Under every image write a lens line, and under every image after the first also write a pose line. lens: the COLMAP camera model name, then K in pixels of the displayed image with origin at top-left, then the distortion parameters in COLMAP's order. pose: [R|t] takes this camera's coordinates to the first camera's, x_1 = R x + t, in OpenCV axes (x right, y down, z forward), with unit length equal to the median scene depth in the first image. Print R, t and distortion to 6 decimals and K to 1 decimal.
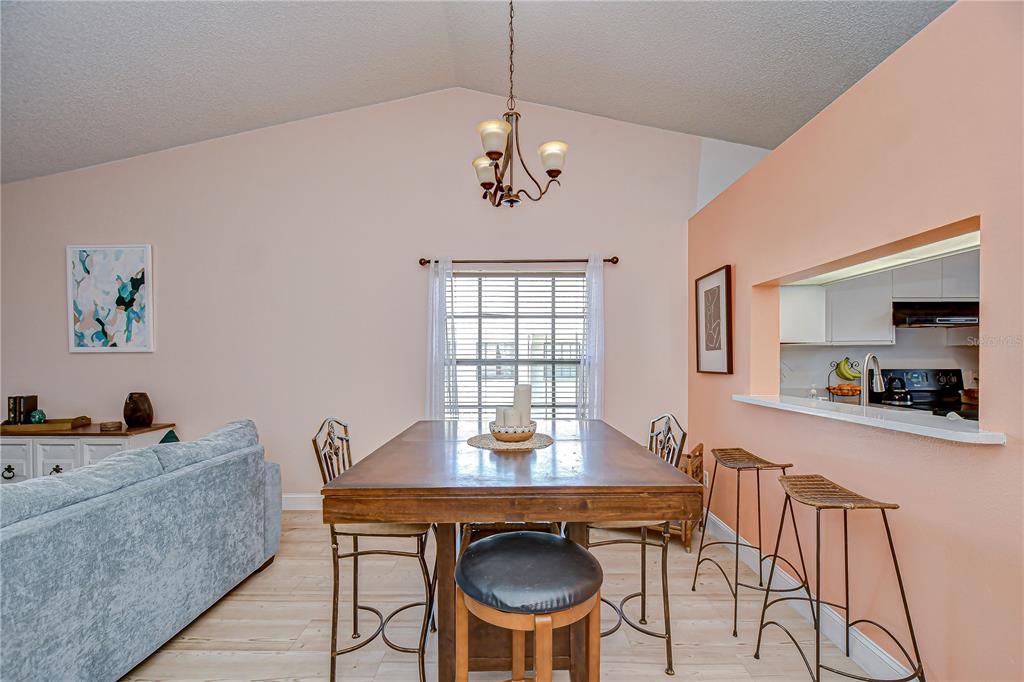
lens RADIAL K [[462.7, 0, 511.5], [0, 462.7, 359.6], [0, 0, 1]] dist [-0.000268, -0.000734]
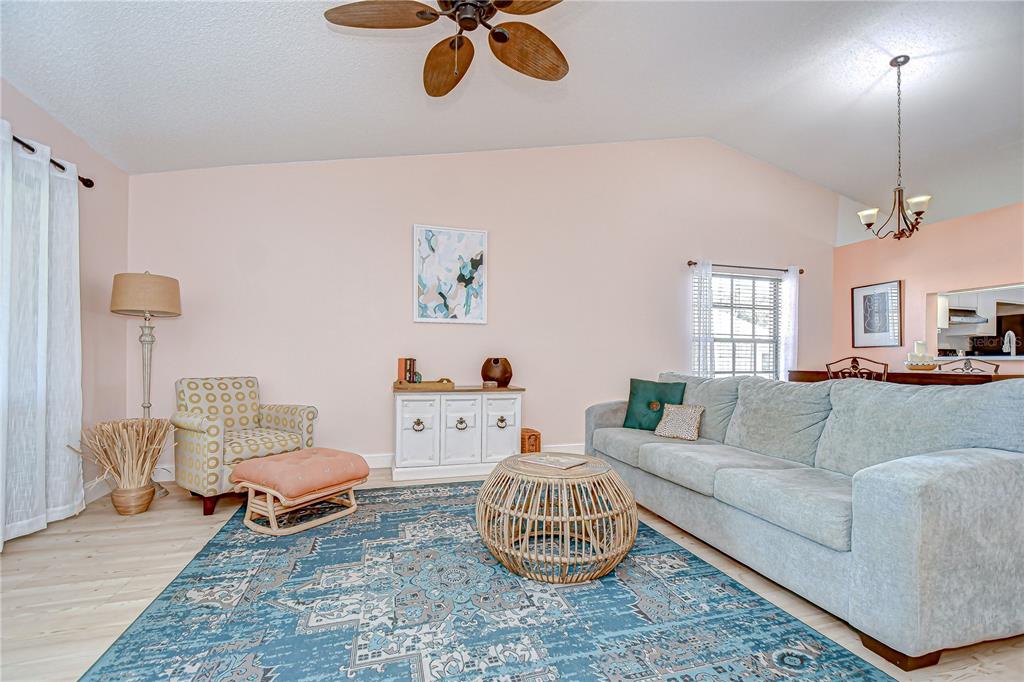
lens RADIAL K [[462.7, 0, 511.5], [0, 462.7, 359.6], [0, 0, 1]] dist [-0.000268, -0.000734]
pose [[0.957165, 0.013135, 0.289244, -1.052435], [-0.007316, 0.999749, -0.021188, 0.094914], [-0.289450, 0.018164, 0.957021, -0.111376]]
